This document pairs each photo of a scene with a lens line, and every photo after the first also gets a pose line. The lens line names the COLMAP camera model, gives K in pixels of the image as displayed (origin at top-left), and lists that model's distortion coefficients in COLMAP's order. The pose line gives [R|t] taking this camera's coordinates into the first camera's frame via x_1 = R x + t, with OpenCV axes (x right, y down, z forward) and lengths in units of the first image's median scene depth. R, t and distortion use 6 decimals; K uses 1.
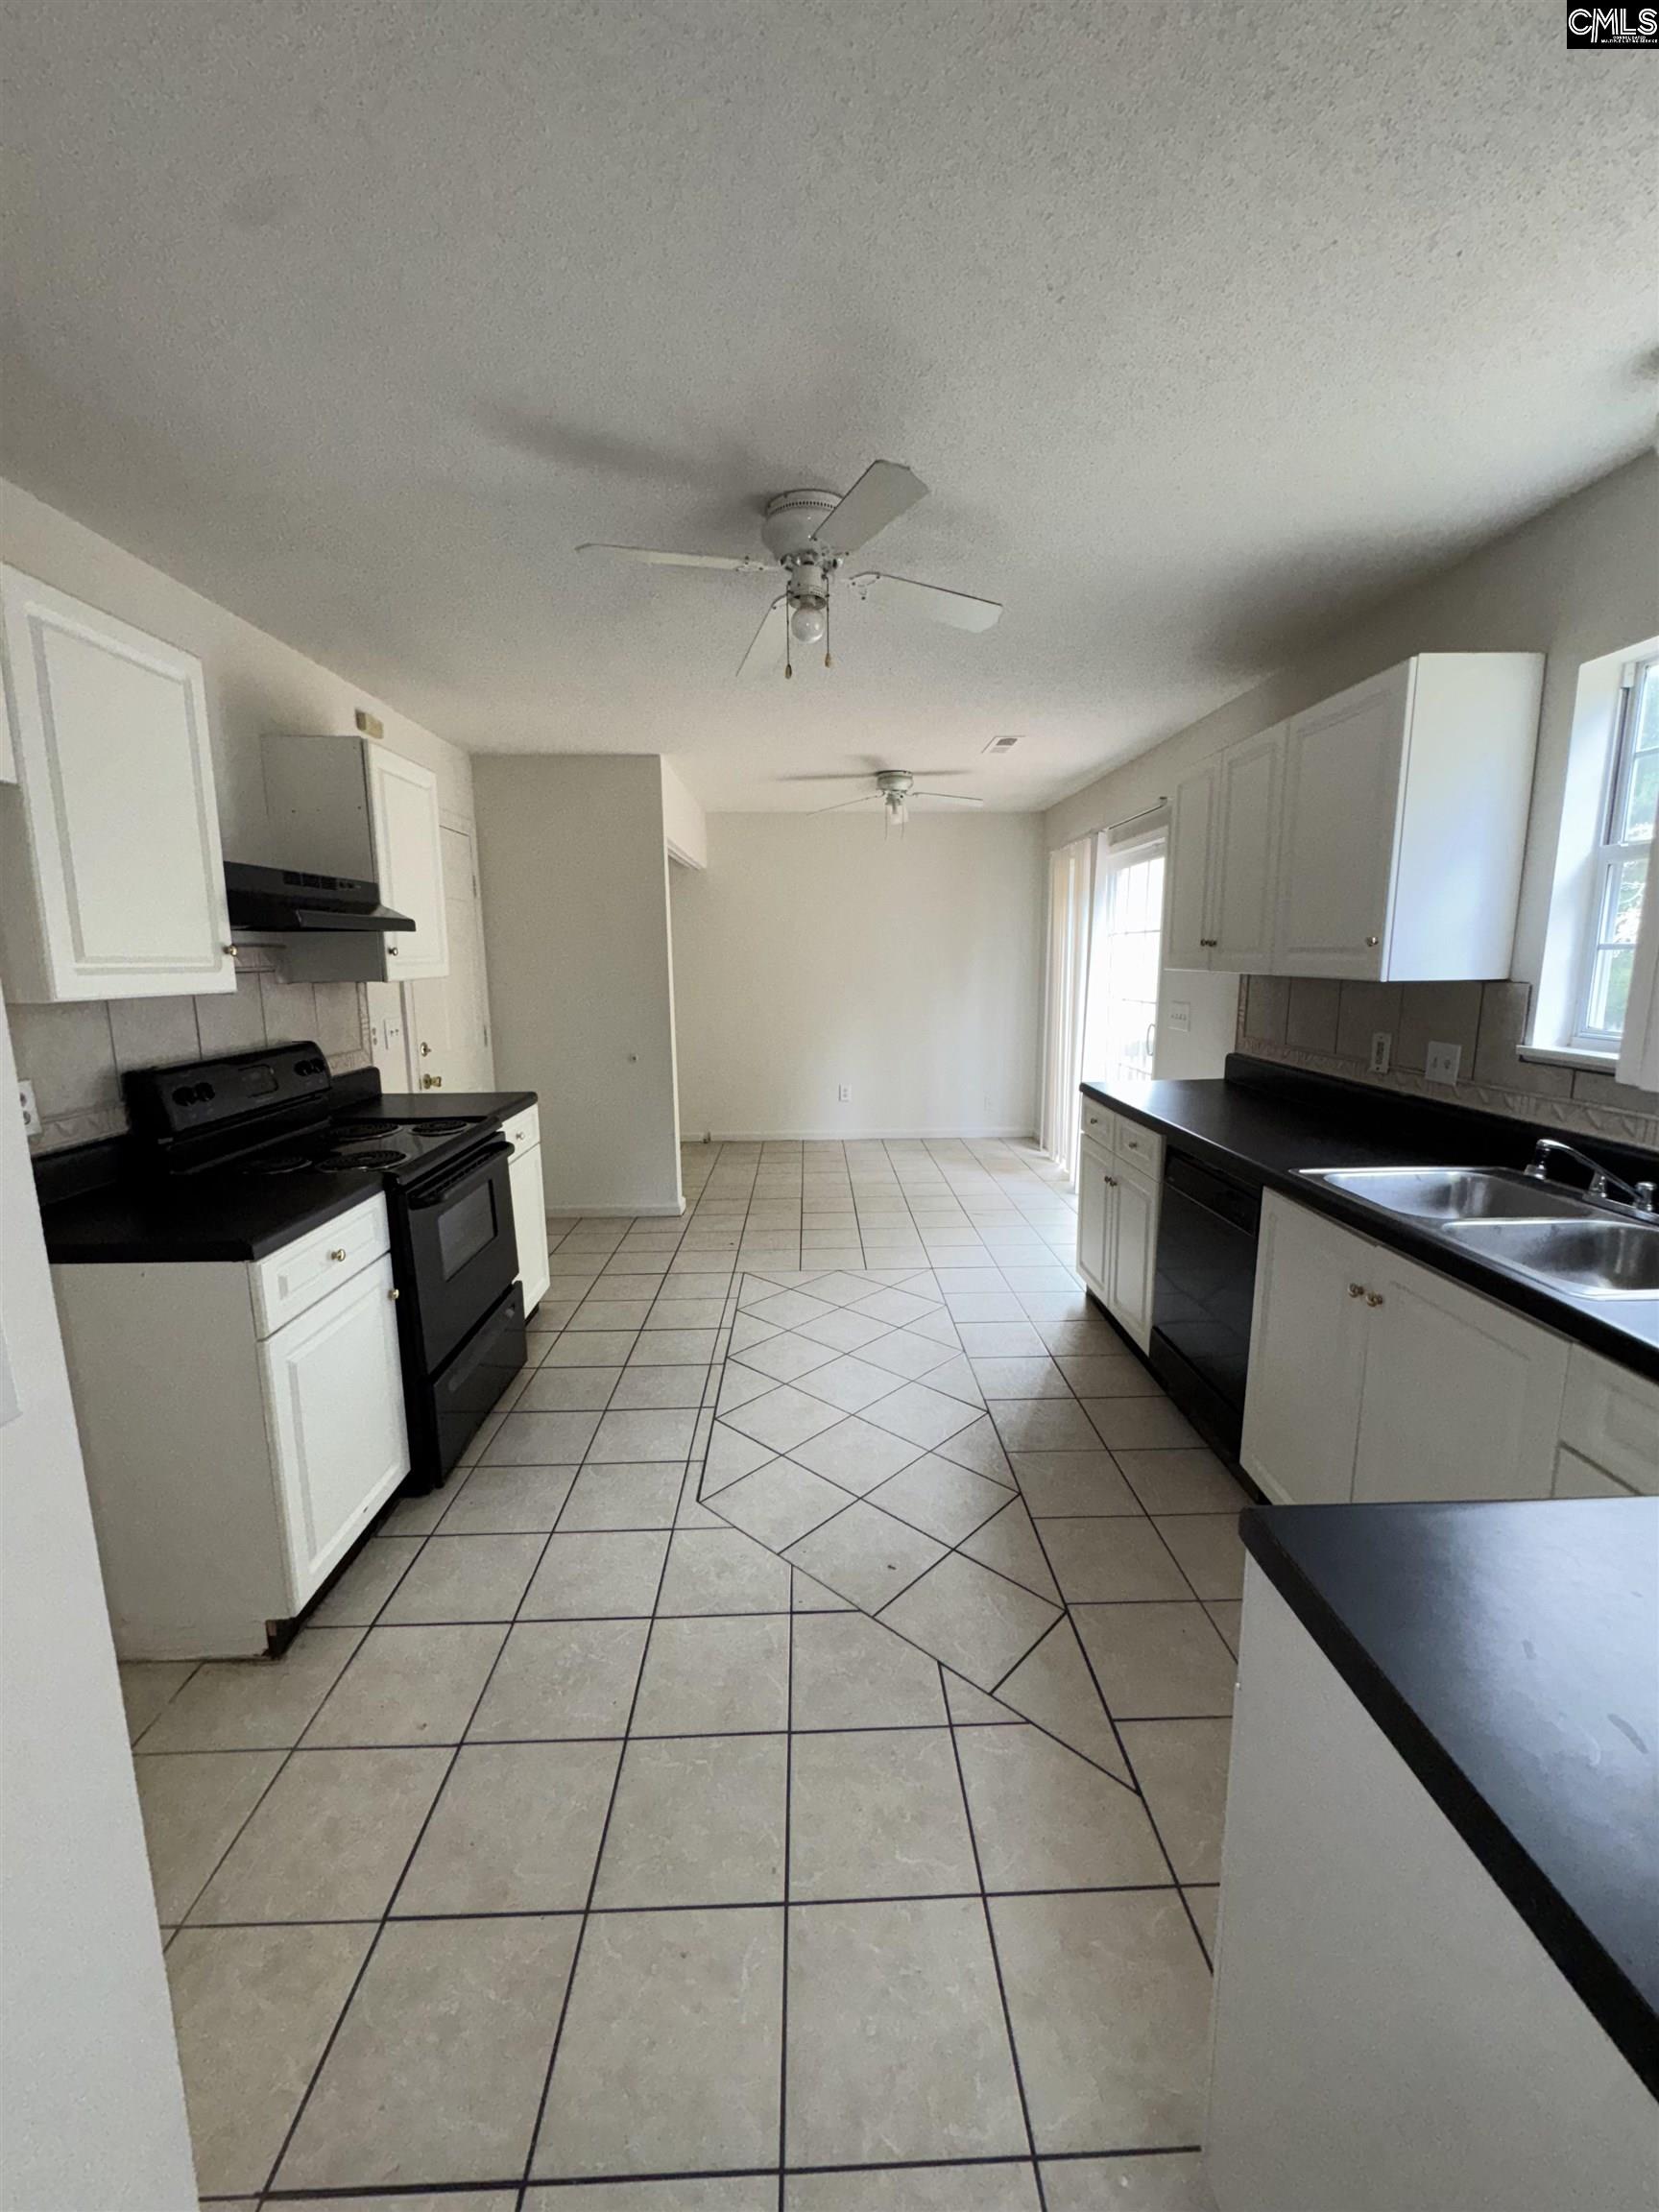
lens RADIAL K [[887.7, 0, 829.5], [0, 887.7, 1106.0], [0, 0, 1]] dist [-0.003869, 0.000478]
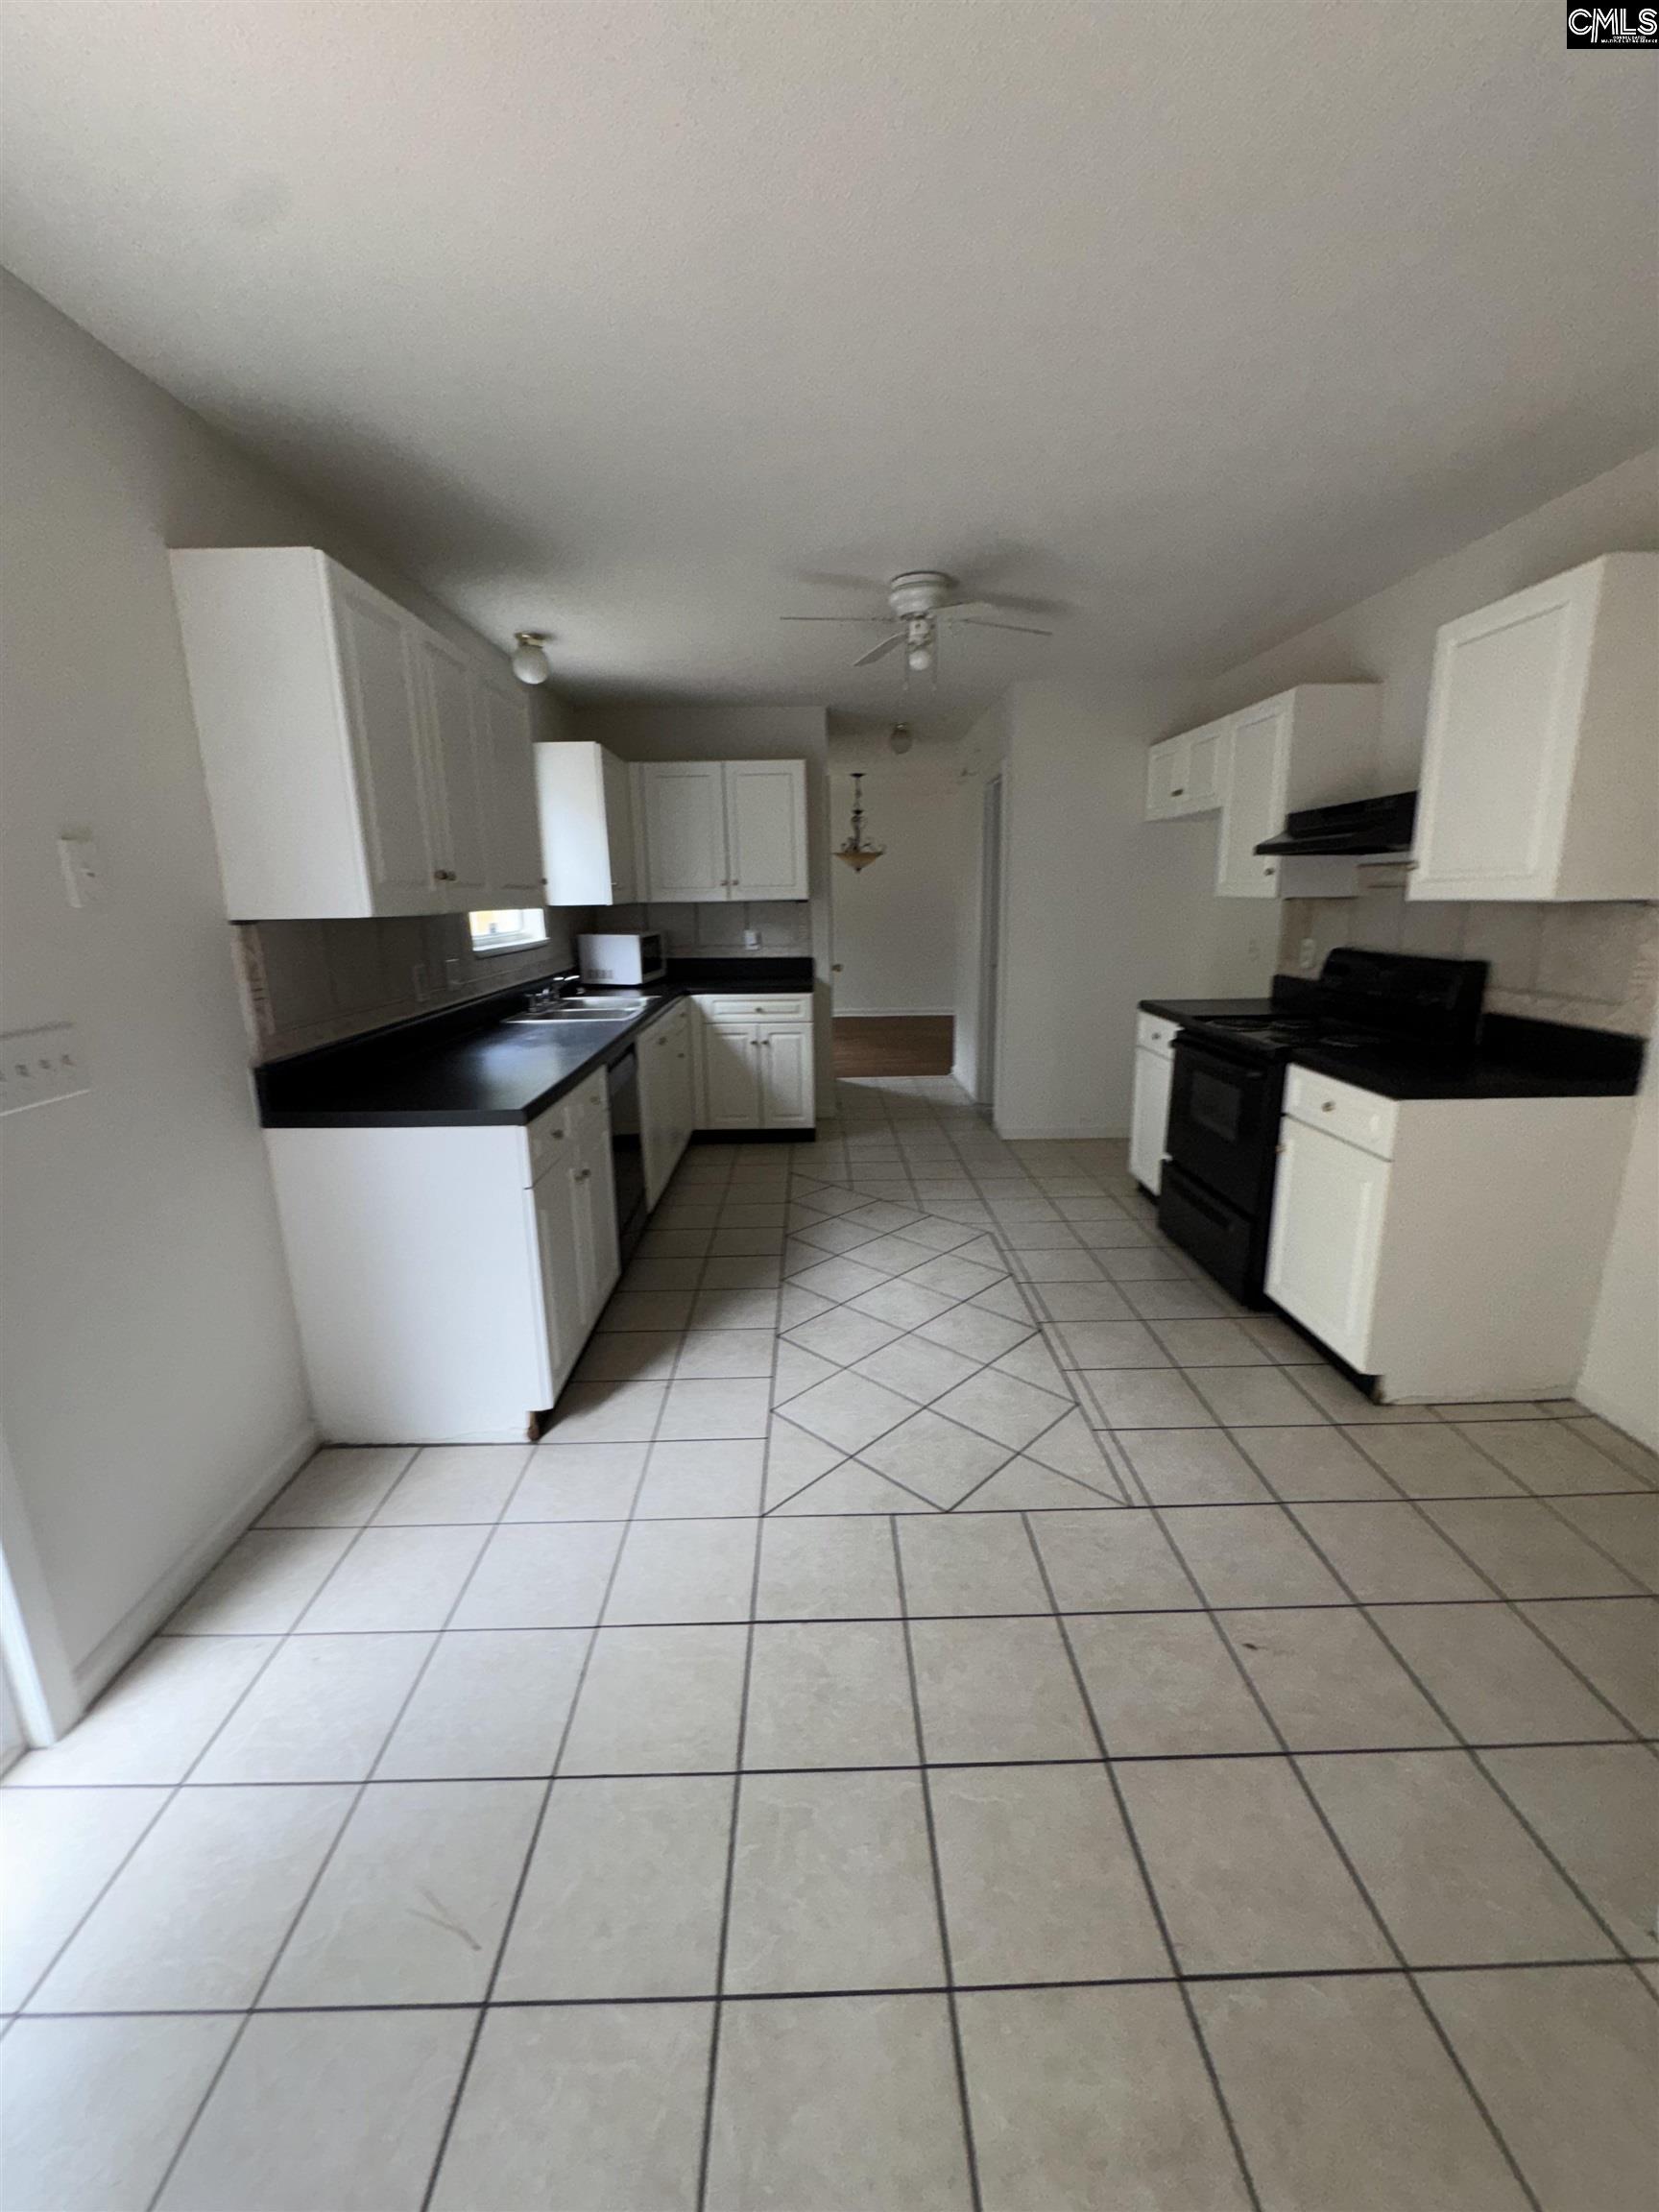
lens RADIAL K [[887.7, 0, 829.5], [0, 887.7, 1106.0], [0, 0, 1]] dist [-0.003869, 0.000478]
pose [[-0.999754, 0.019069, 0.011331, 0.096456], [0.022005, 0.916938, 0.398421, -0.331078], [-0.002792, 0.398573, -0.917133, 1.967320]]
